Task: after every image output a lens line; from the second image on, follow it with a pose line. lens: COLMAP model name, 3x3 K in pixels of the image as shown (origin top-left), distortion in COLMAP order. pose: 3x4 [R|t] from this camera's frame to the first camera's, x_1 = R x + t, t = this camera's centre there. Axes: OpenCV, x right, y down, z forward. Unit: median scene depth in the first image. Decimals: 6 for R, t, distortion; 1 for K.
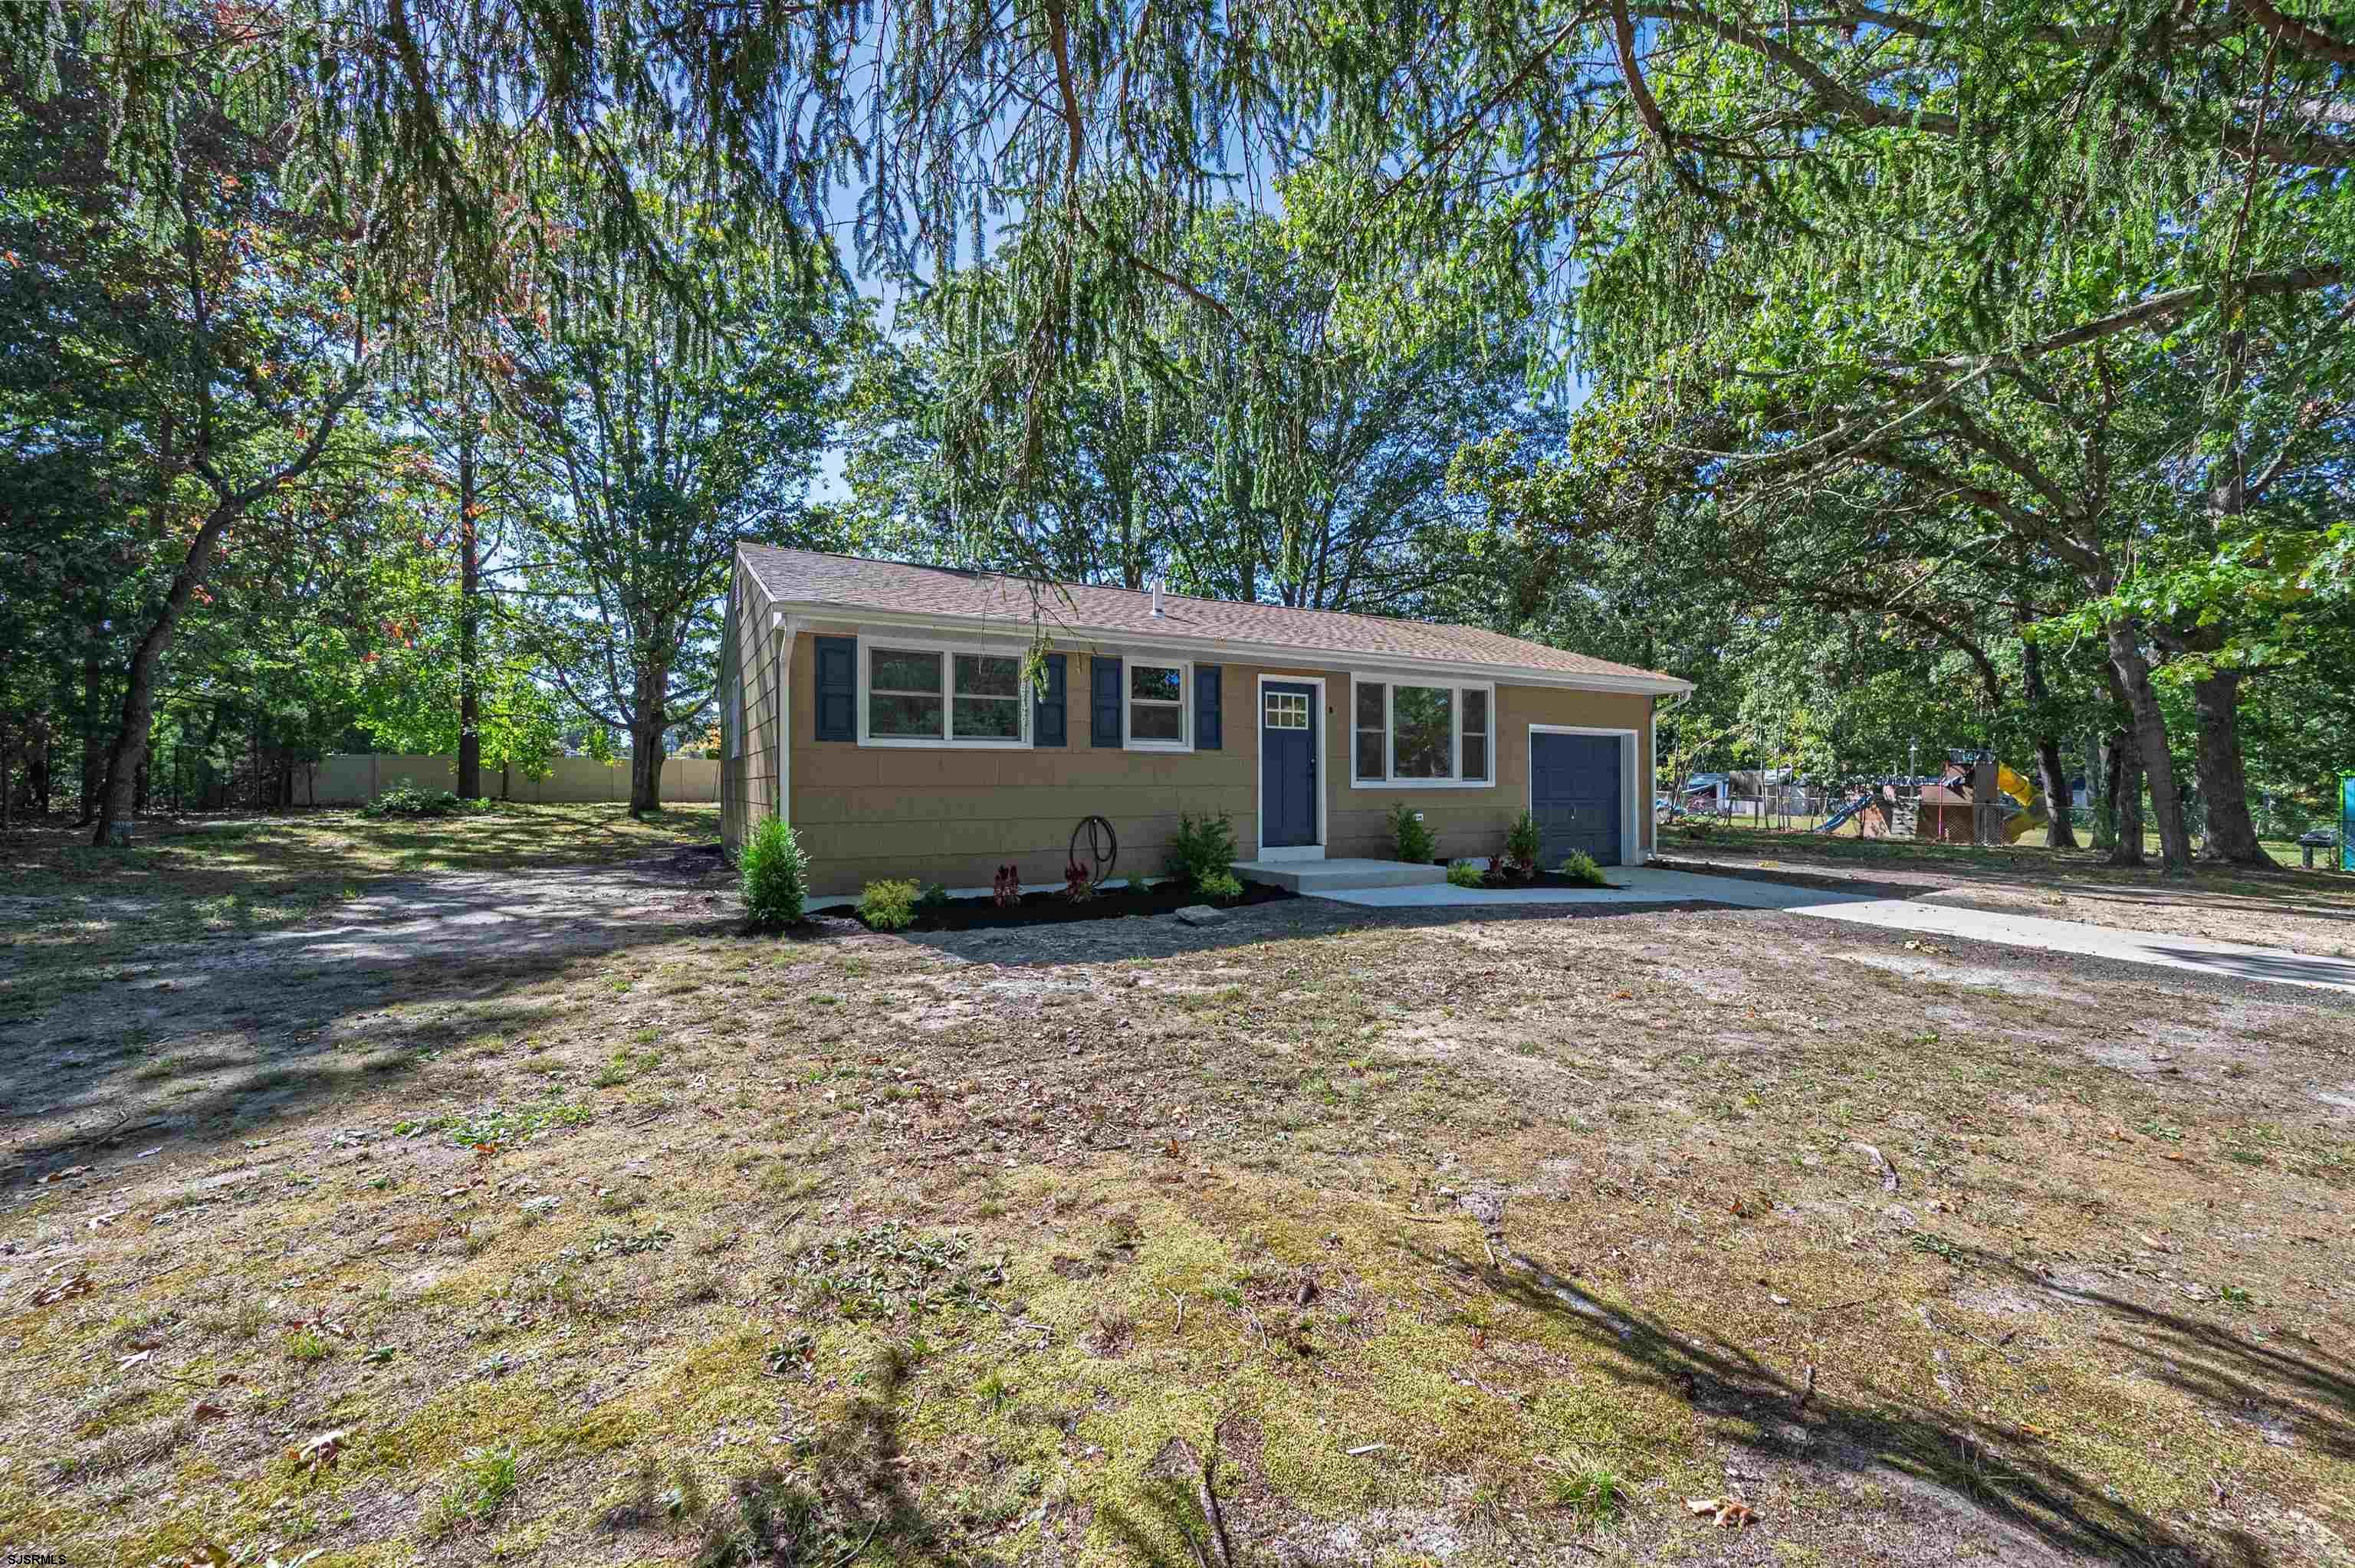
lens RADIAL K [[927.6, 0, 1180.1], [0, 927.6, 790.5], [0, 0, 1]] dist [-0.001051, 0.000253]
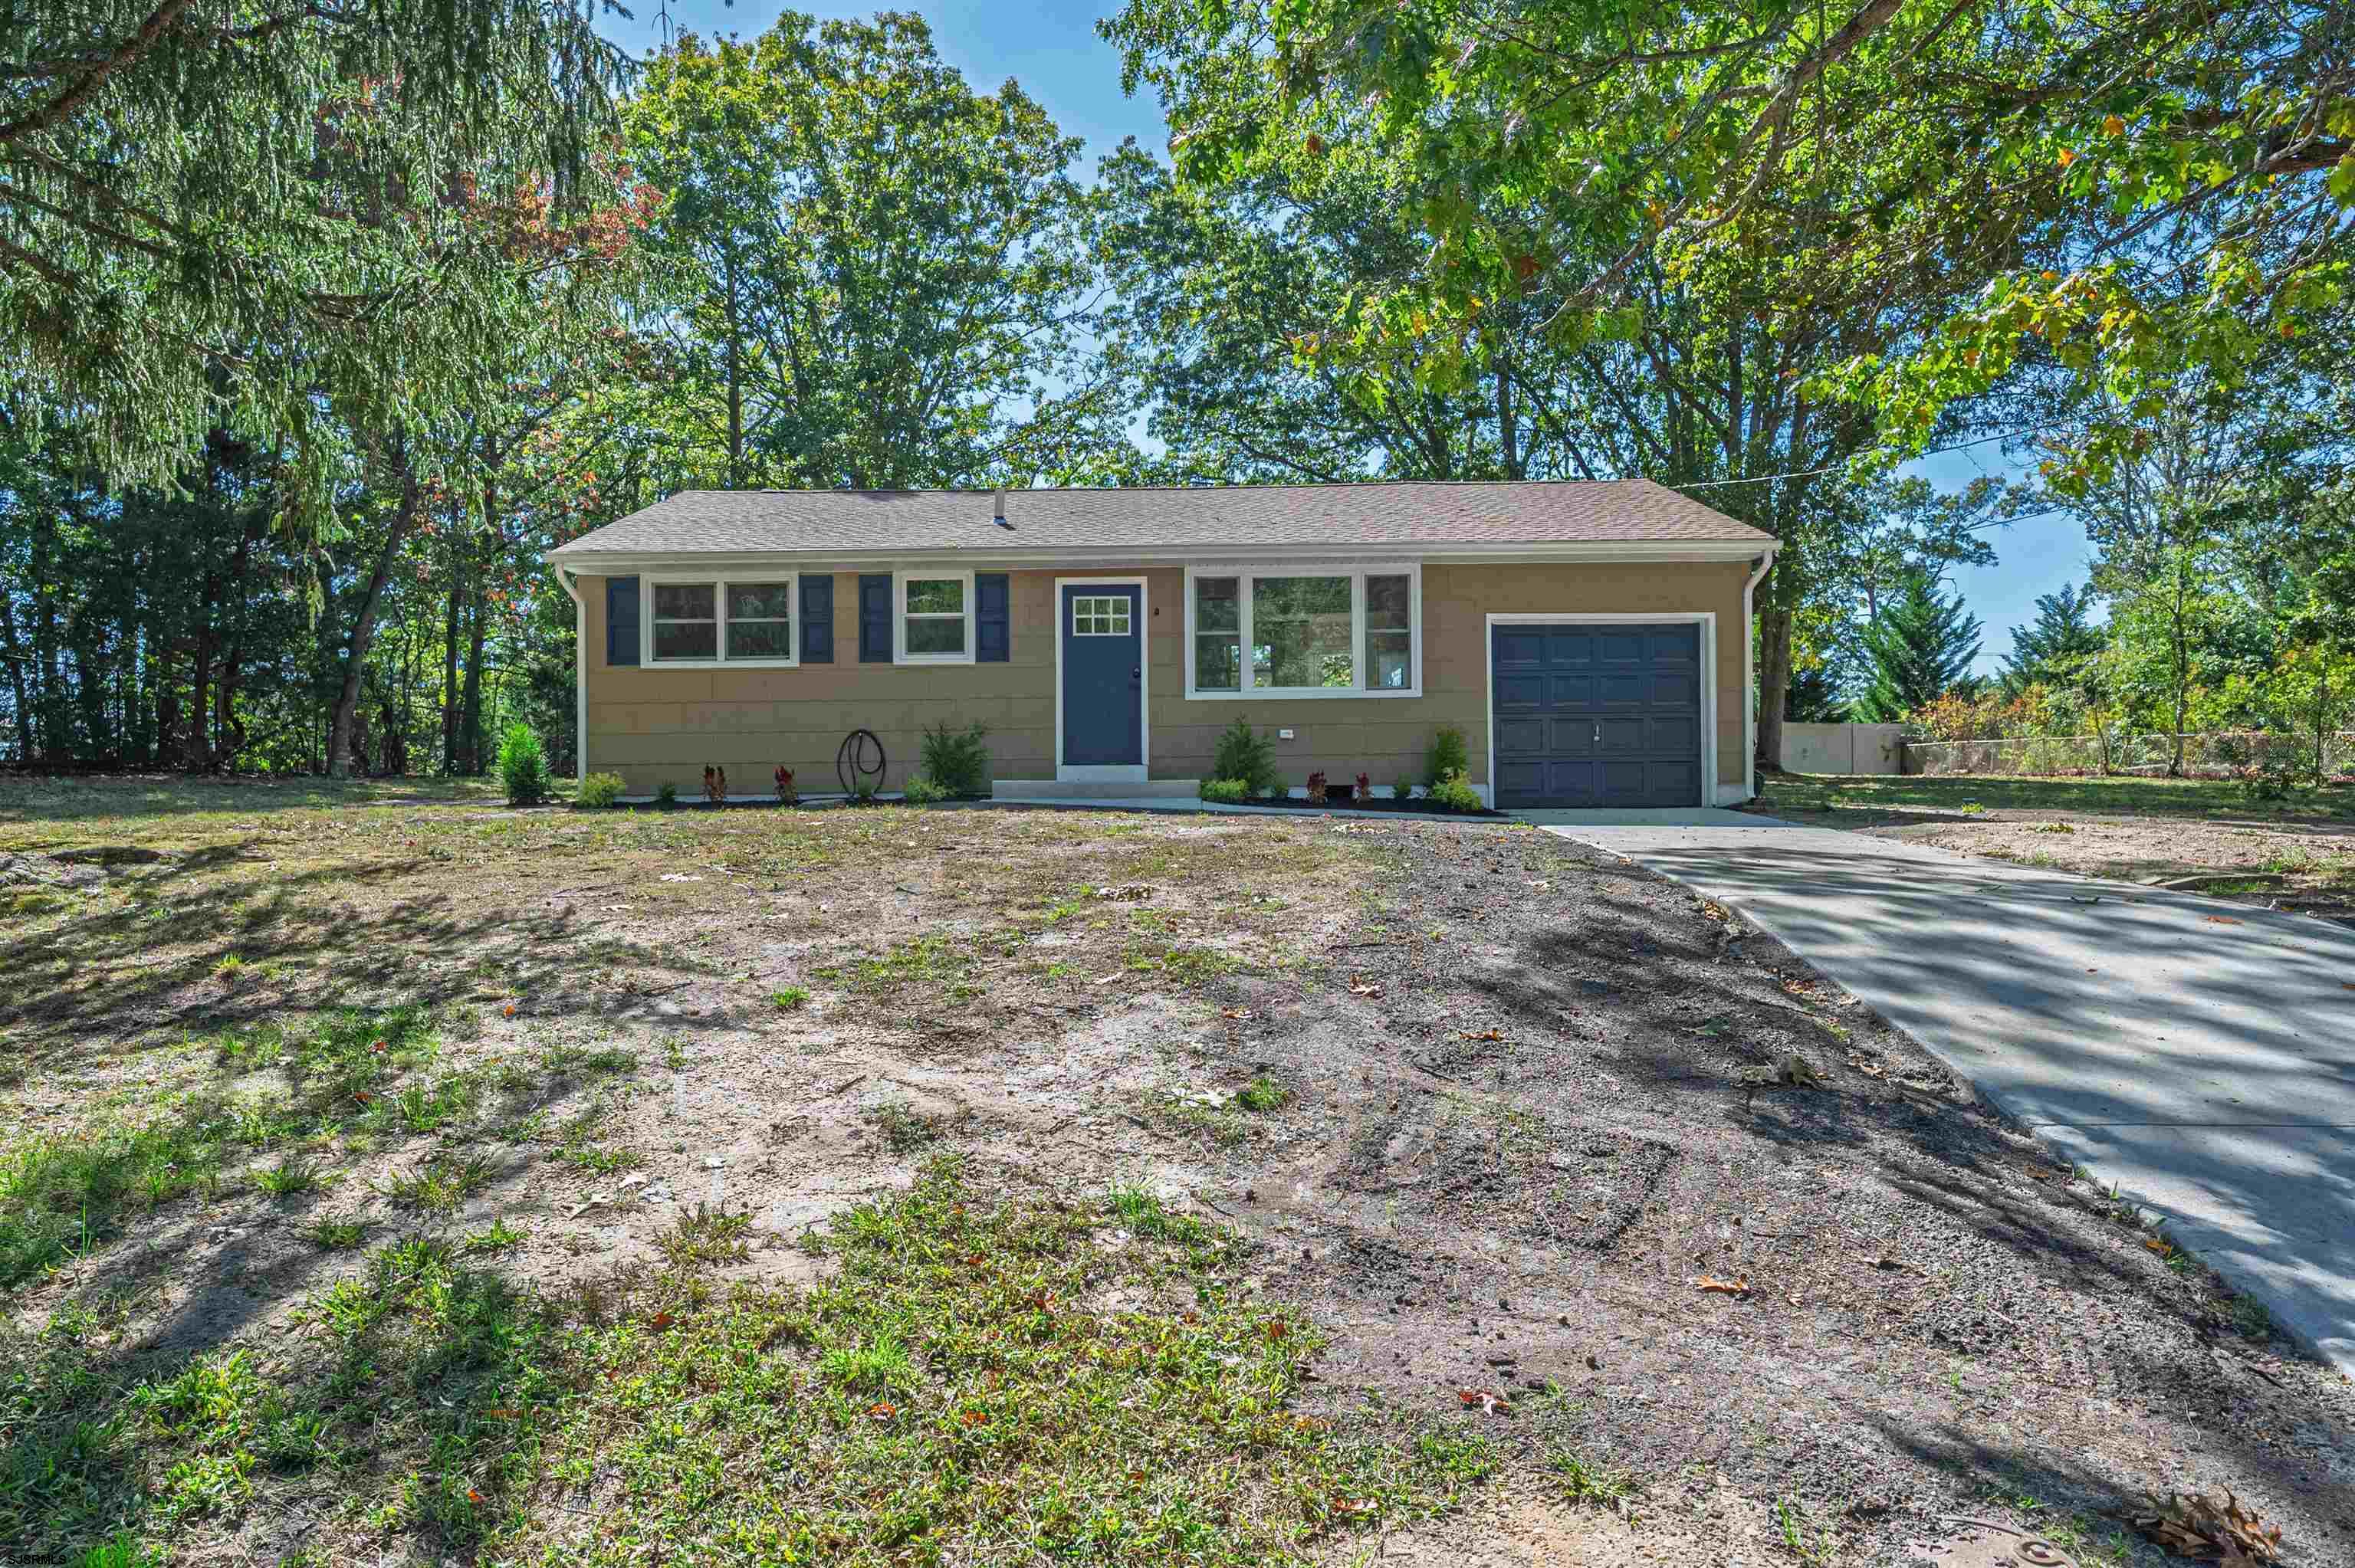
lens RADIAL K [[1565.0, 0, 1170.5], [0, 1565.0, 784.8], [0, 0, 1]] dist [0.003581, 0.000185]
pose [[0.854754, 0.000607, -0.519032, 1.041540], [0.004490, 0.999953, 0.008562, 0.071445], [0.519013, -0.009649, 0.854712, -0.293791]]
